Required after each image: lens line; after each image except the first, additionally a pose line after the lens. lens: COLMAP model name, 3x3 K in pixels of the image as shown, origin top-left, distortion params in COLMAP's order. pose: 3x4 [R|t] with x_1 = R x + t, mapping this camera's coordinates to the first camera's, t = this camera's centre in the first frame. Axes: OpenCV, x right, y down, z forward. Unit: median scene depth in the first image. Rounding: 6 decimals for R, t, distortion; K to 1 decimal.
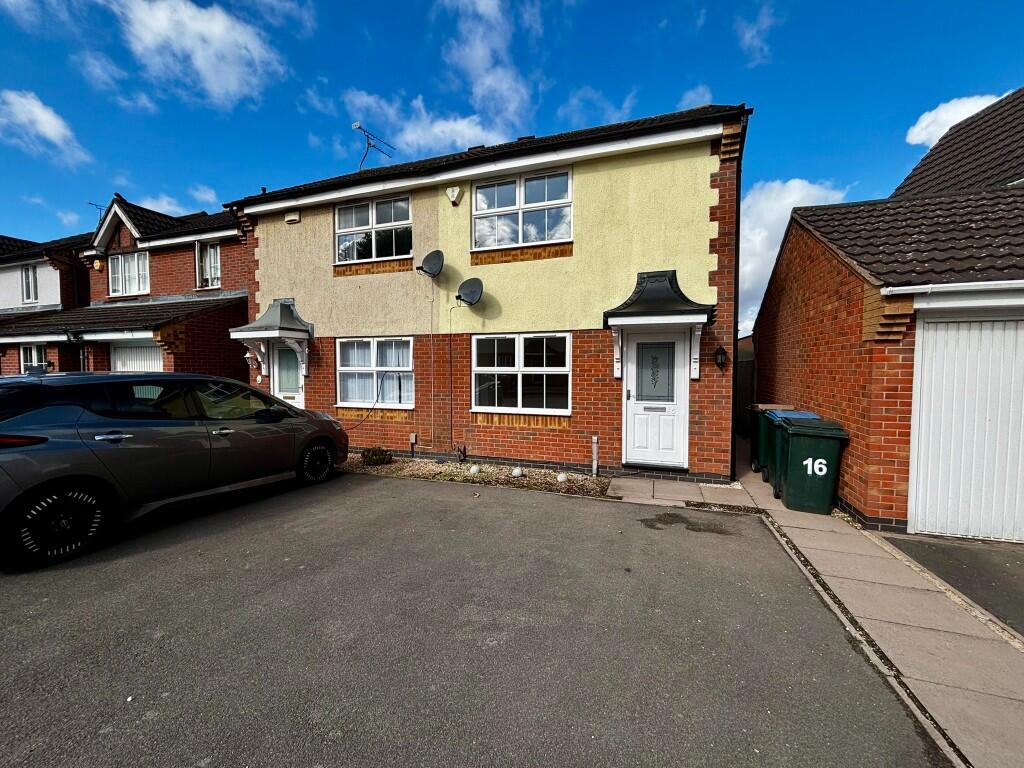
lens RADIAL K [[413.2, 0, 514.3], [0, 413.2, 385.6], [0, 0, 1]] dist [-0.007614, 0.000299]
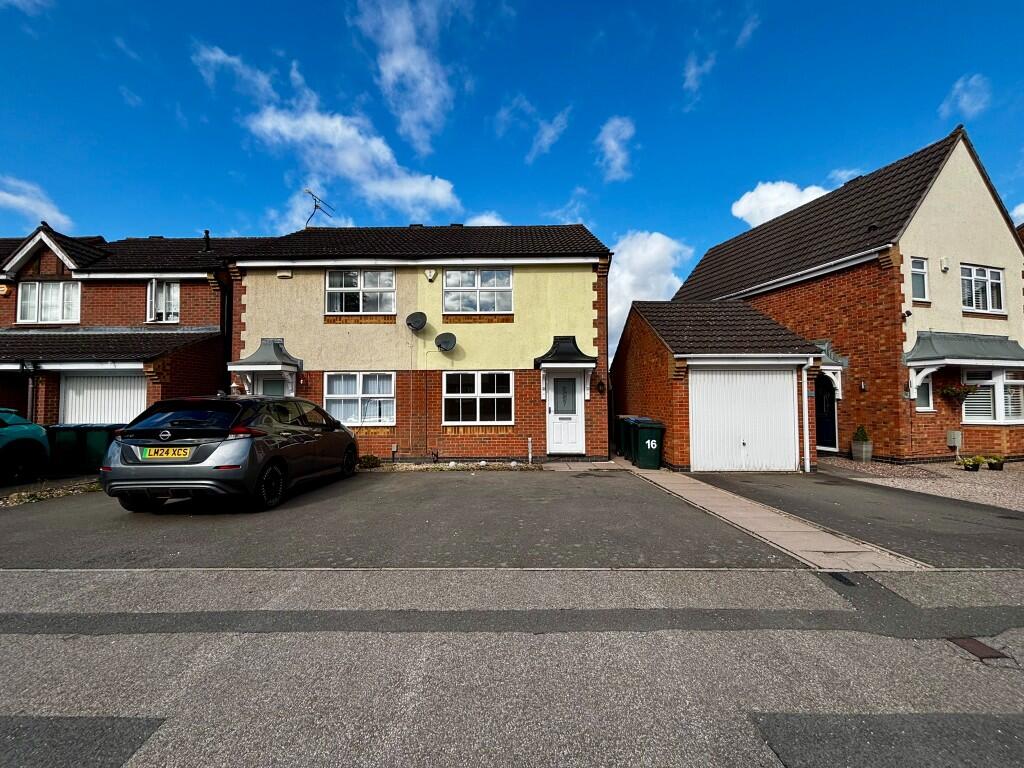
lens RADIAL K [[413.2, 0, 510.5], [0, 413.2, 384.8], [0, 0, 1]] dist [-0.007614, 0.000299]
pose [[0.947189, 0.004338, 0.320645, -0.343163], [0.020951, 0.996935, -0.075377, 0.036395], [-0.319989, 0.078114, 0.944195, -0.423943]]
